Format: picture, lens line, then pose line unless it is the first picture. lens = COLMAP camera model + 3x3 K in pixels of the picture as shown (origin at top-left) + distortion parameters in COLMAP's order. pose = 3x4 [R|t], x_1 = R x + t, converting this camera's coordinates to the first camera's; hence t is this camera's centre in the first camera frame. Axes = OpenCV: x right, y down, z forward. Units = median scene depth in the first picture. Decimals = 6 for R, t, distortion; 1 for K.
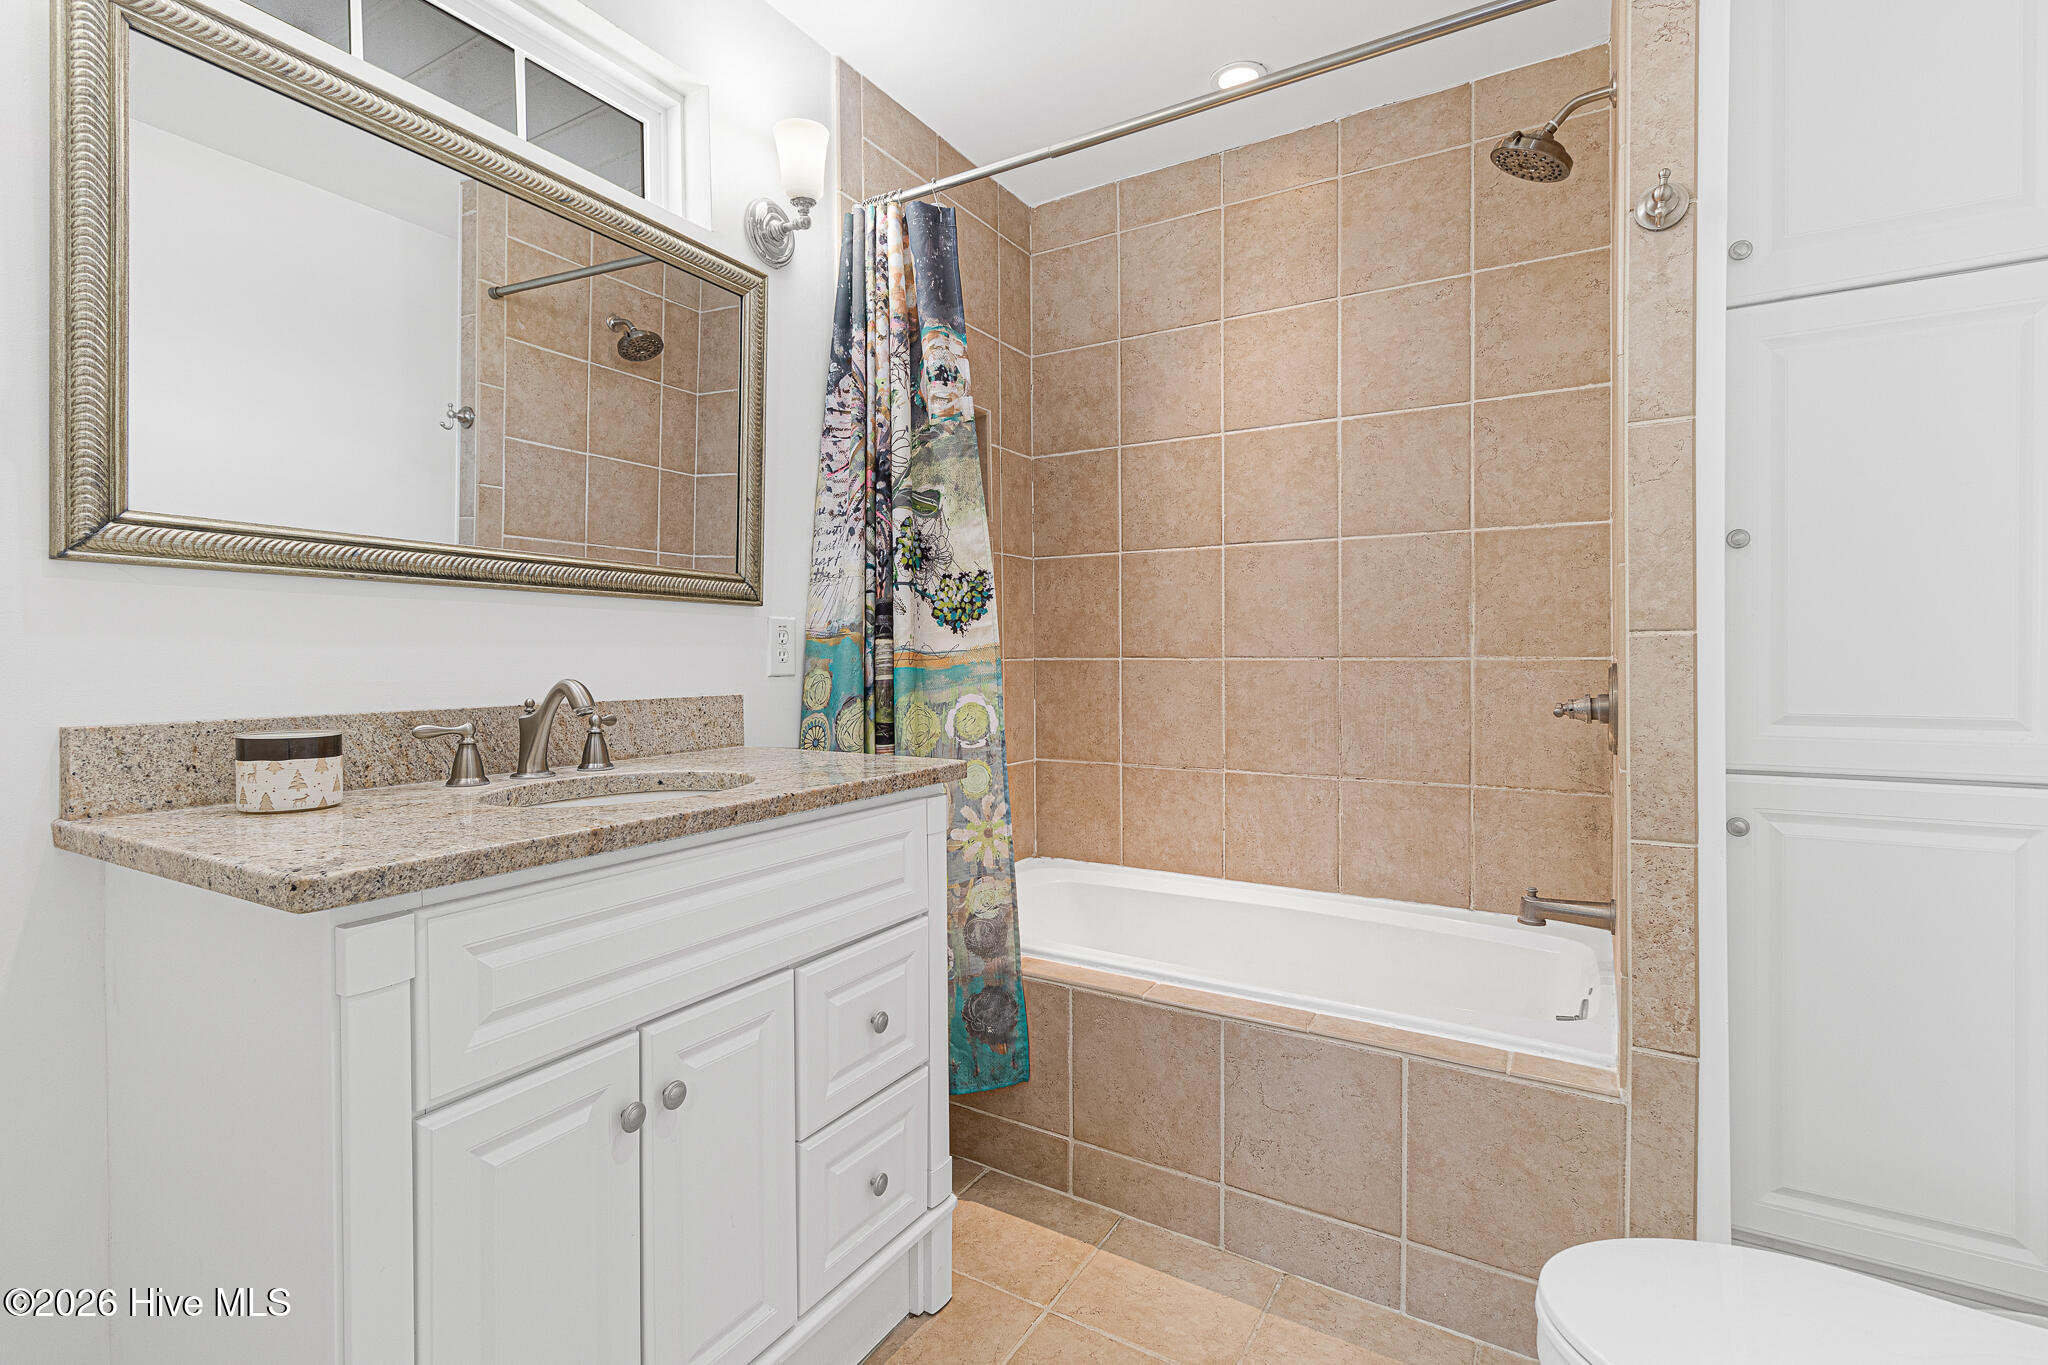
lens RADIAL K [[961.4, 0, 970.5], [0, 961.4, 669.7], [0, 0, 1]] dist [0.001309, 0.000123]
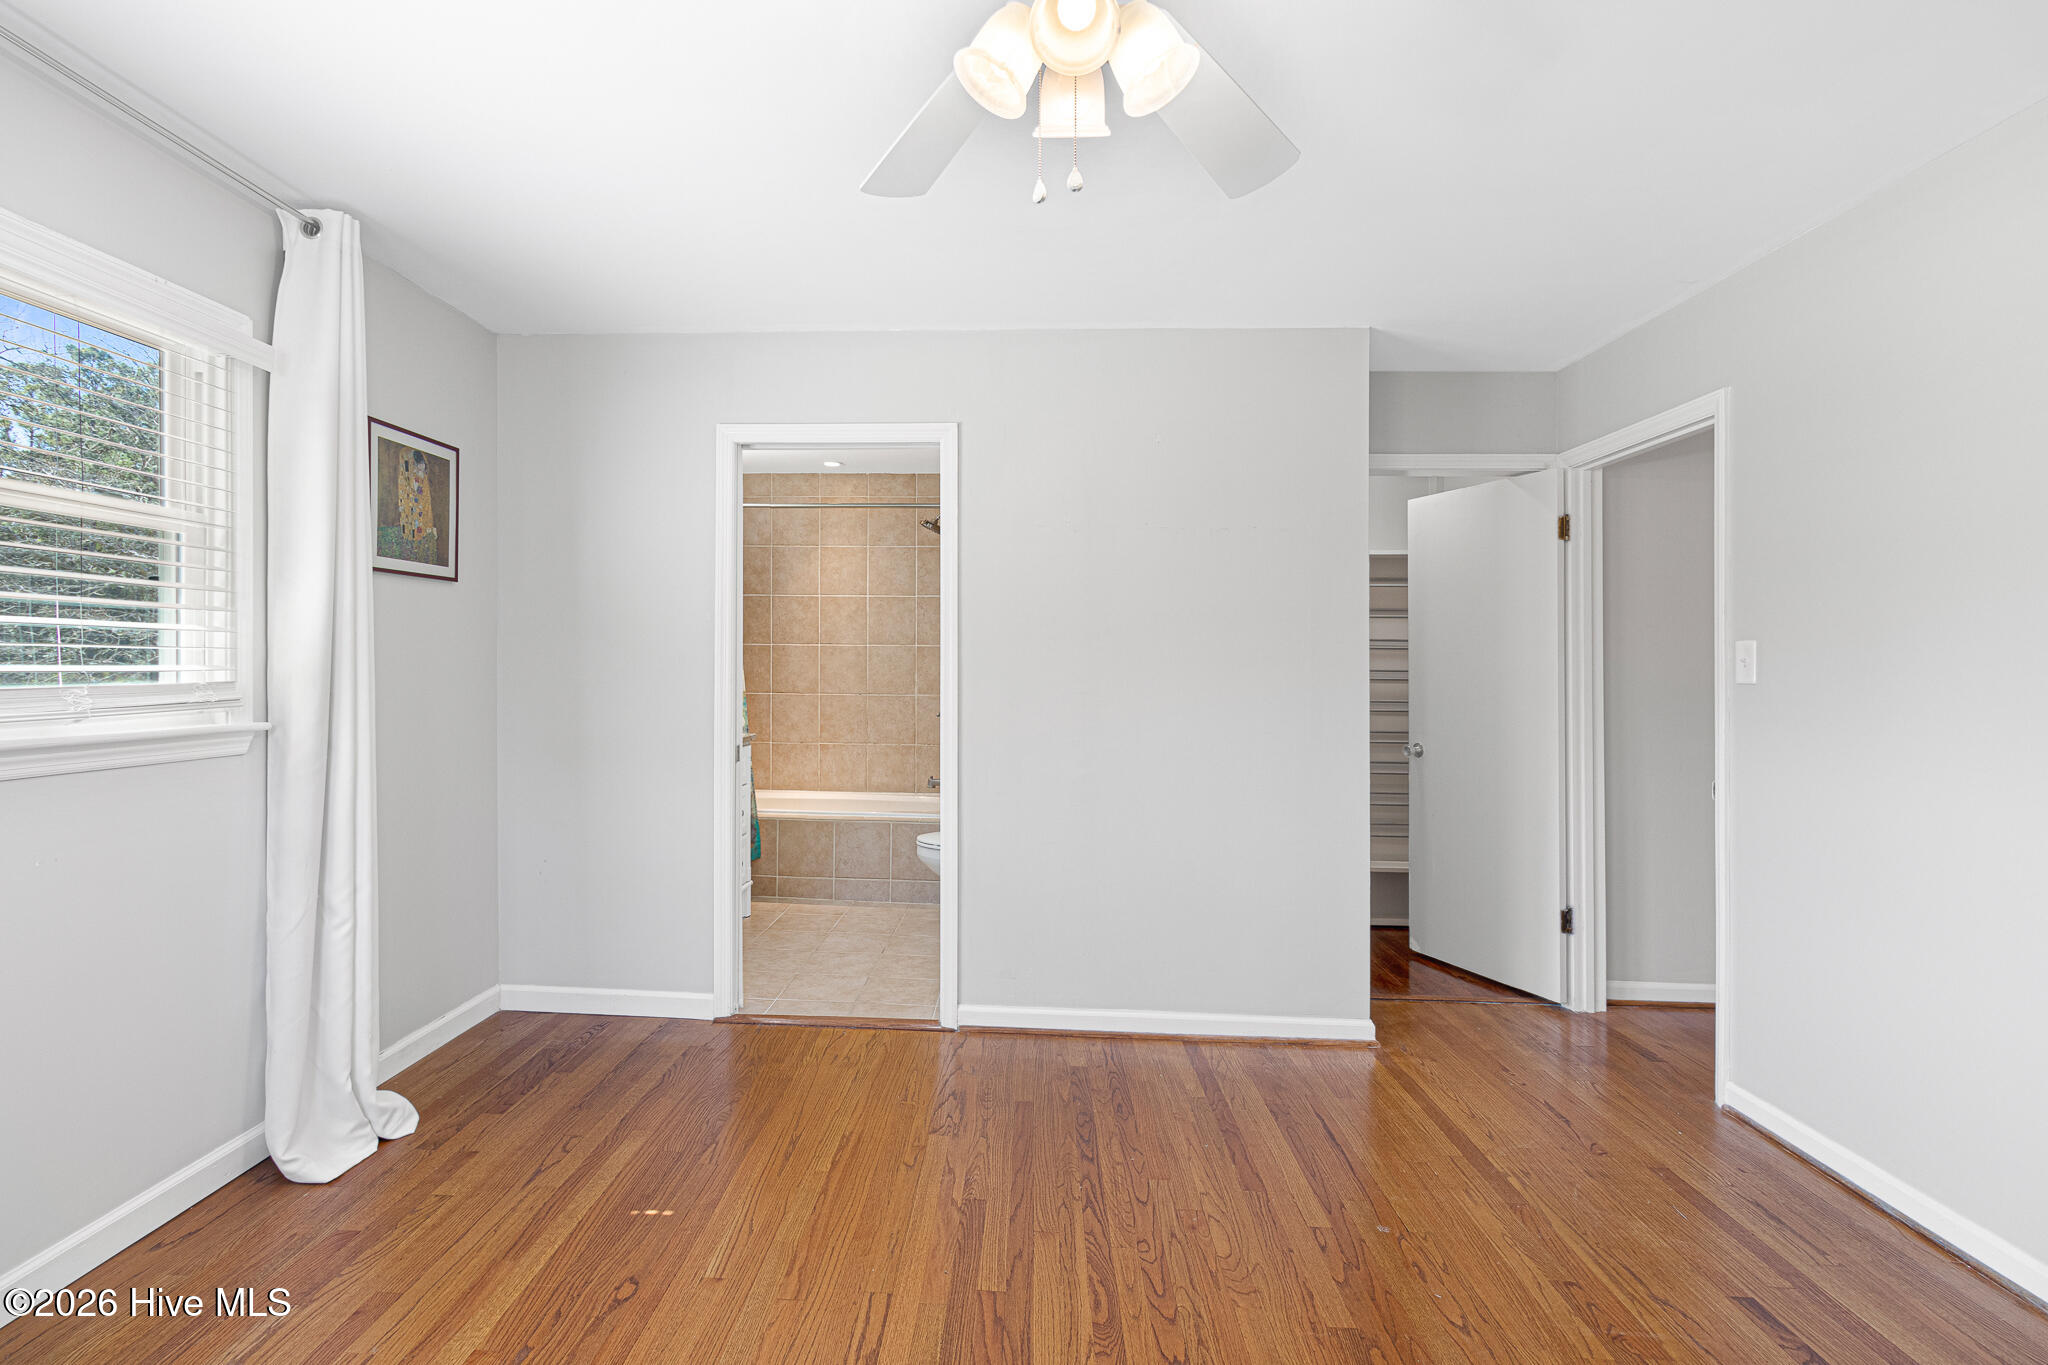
lens RADIAL K [[961.4, 0, 970.5], [0, 961.4, 669.7], [0, 0, 1]] dist [0.001309, 0.000123]
pose [[0.876605, 0.007855, 0.481146, -0.534410], [-0.003605, 0.999946, -0.009756, -0.049545], [-0.481197, 0.006818, 0.876586, -1.203797]]
